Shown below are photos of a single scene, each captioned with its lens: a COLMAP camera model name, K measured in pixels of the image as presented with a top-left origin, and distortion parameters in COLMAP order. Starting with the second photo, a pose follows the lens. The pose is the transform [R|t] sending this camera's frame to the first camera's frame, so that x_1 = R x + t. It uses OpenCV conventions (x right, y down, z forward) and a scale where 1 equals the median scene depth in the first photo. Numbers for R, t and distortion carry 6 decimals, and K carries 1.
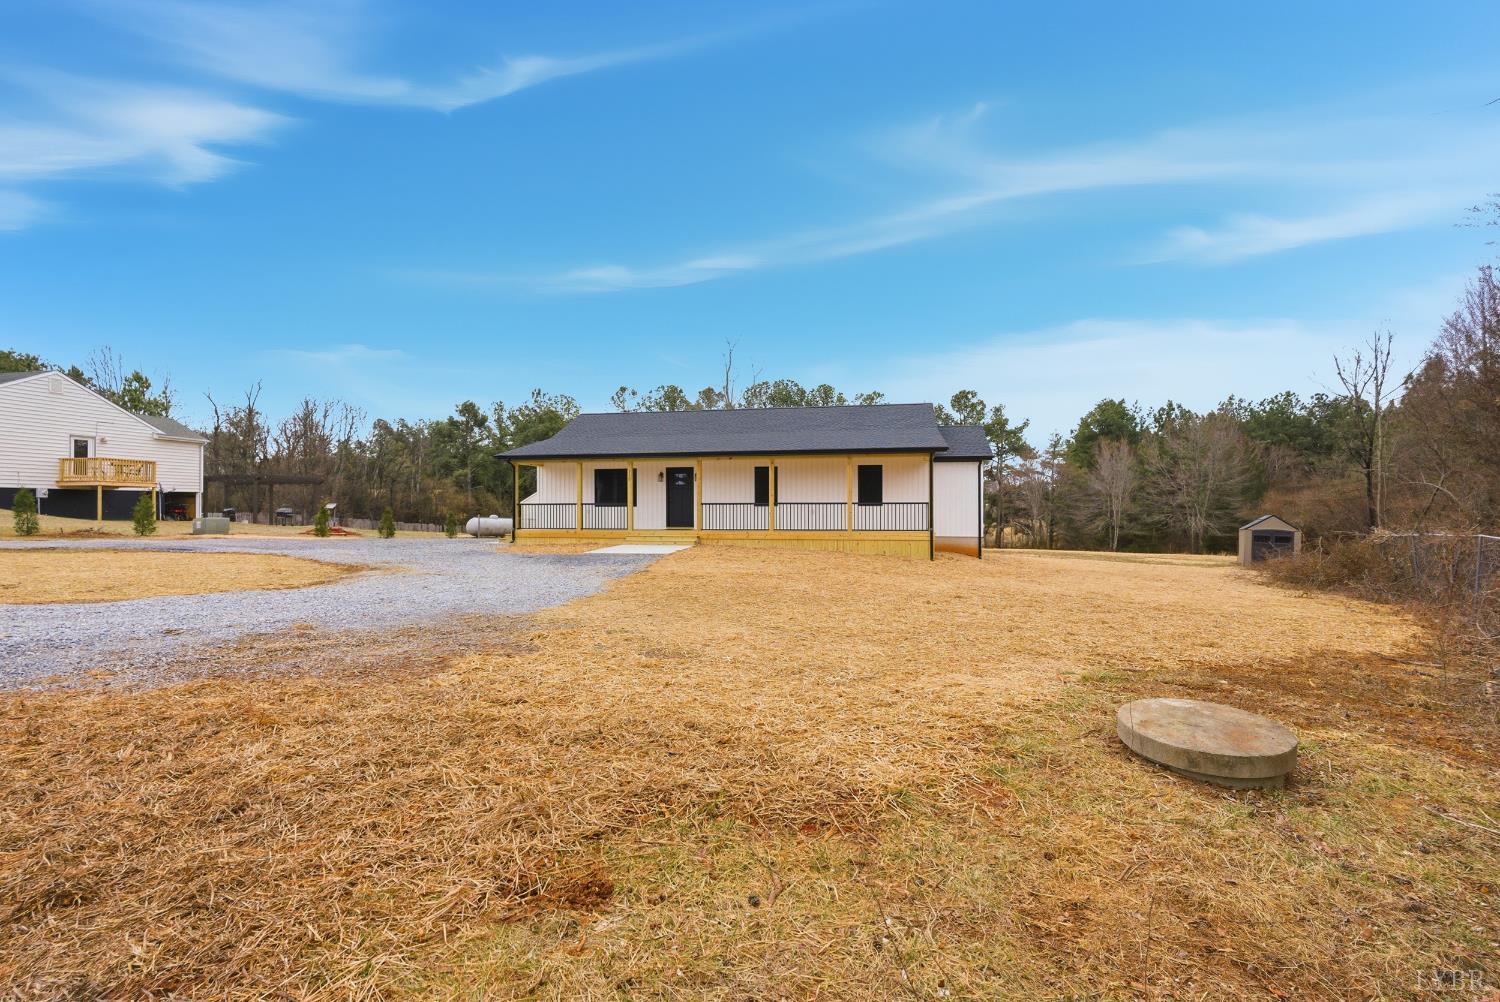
lens RADIAL K [[681.8, 0, 751.3], [0, 681.8, 503.2], [0, 0, 1]] dist [0.000737, -0.001166]
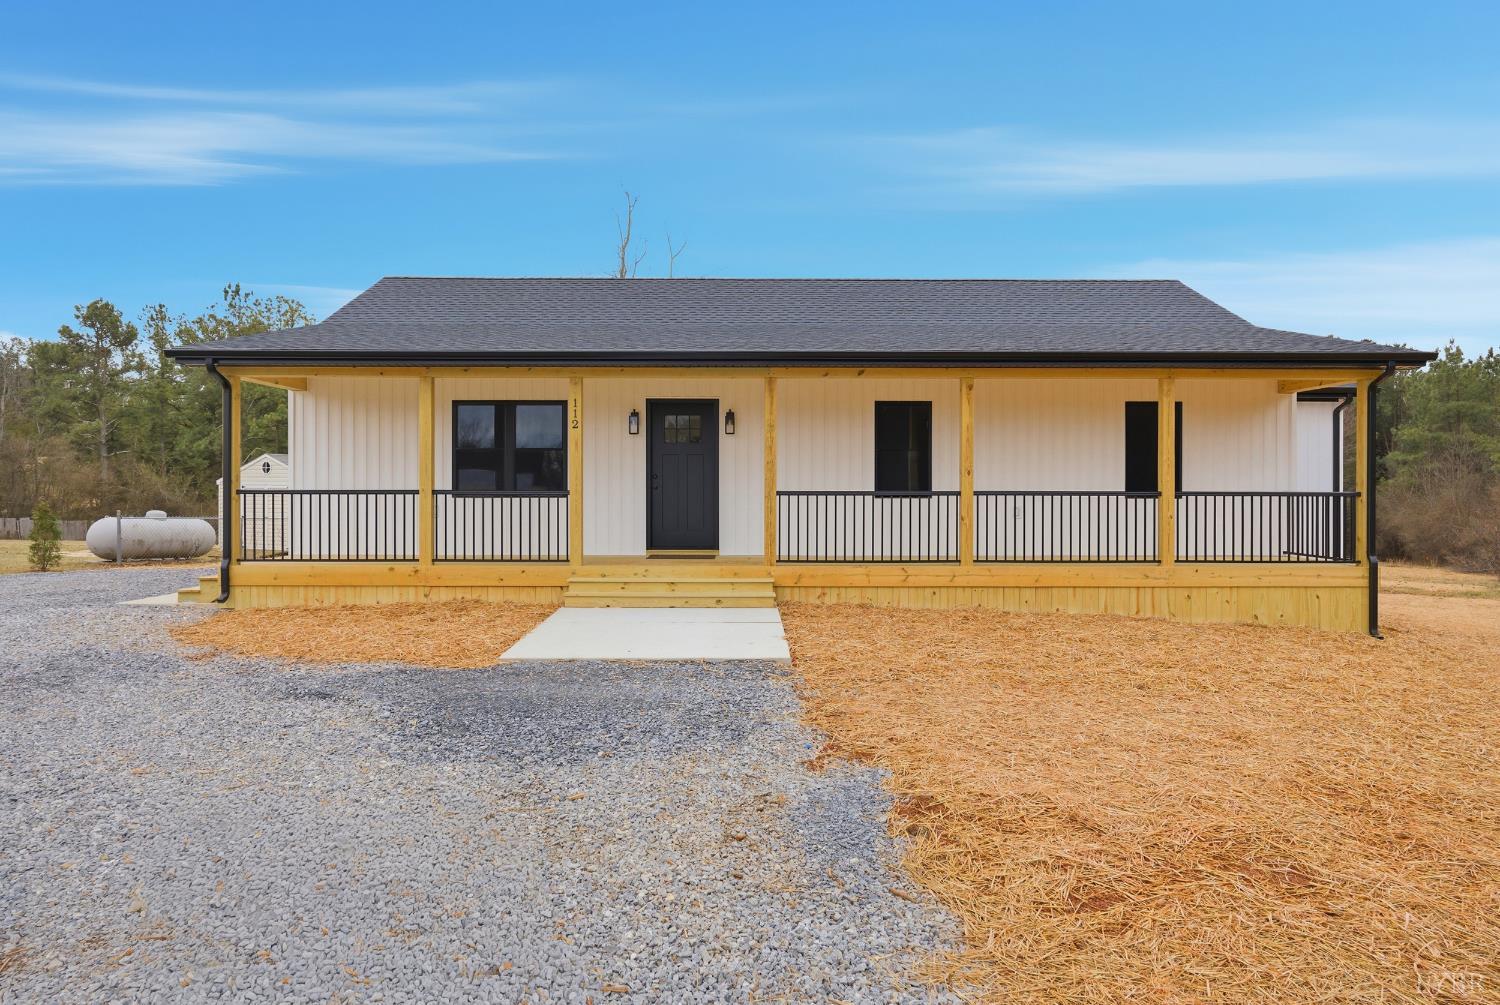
lens RADIAL K [[960.2, 0, 749.0], [0, 960.2, 510.7], [0, 0, 1]] dist [0.003873, -0.001775]
pose [[0.980762, 0.001744, 0.195198, -0.150000], [-0.007255, 0.999595, 0.027520, -0.002805], [-0.195071, -0.028407, 0.980378, 0.383654]]
